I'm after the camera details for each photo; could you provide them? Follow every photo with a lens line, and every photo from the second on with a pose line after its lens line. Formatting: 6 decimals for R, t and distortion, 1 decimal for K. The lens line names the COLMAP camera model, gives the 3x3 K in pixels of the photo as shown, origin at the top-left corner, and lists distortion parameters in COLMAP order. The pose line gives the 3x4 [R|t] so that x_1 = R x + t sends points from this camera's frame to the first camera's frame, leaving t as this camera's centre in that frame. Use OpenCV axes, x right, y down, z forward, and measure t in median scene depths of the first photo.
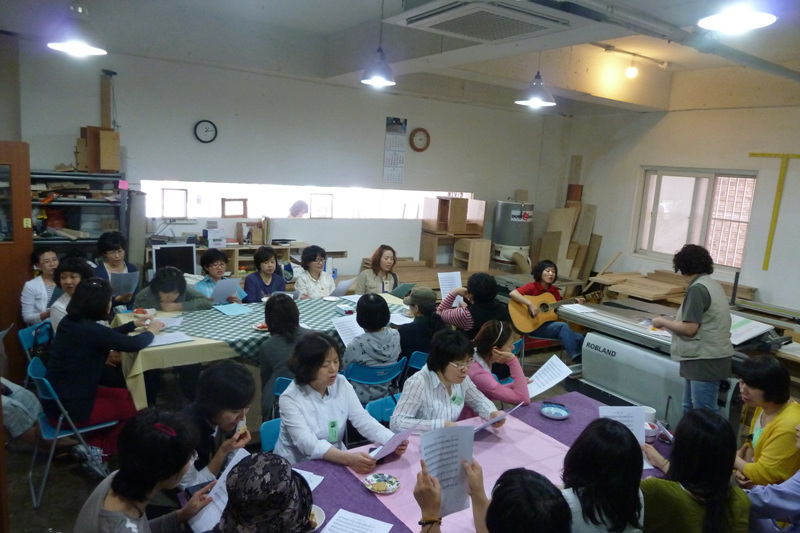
lens RADIAL K [[583.8, 0, 400.0], [0, 583.8, 266.5], [0, 0, 1]] dist [-0.002850, -0.001549]
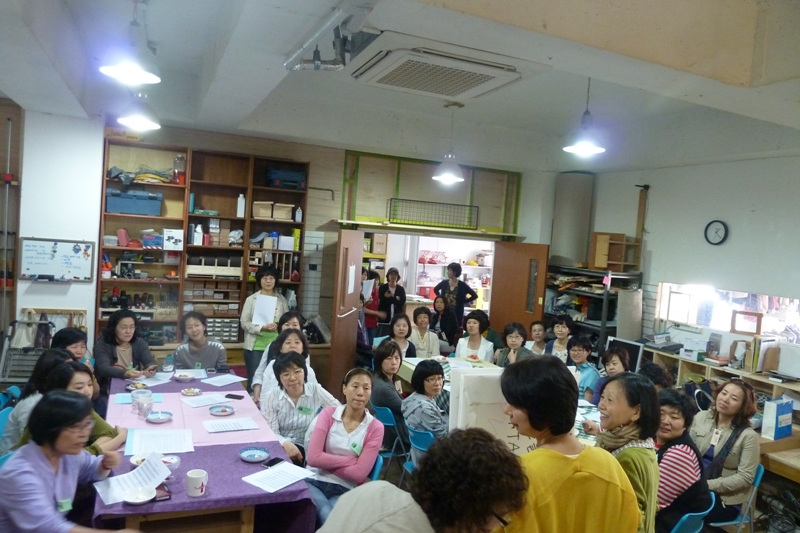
lens RADIAL K [[583.8, 0, 400.0], [0, 583.8, 266.5], [0, 0, 1]] dist [-0.002850, -0.001549]
pose [[-0.158517, -0.019255, -0.987168, 0.635324], [-0.246074, 0.969032, 0.020612, -0.079805], [0.956201, 0.246184, -0.158347, 0.694715]]
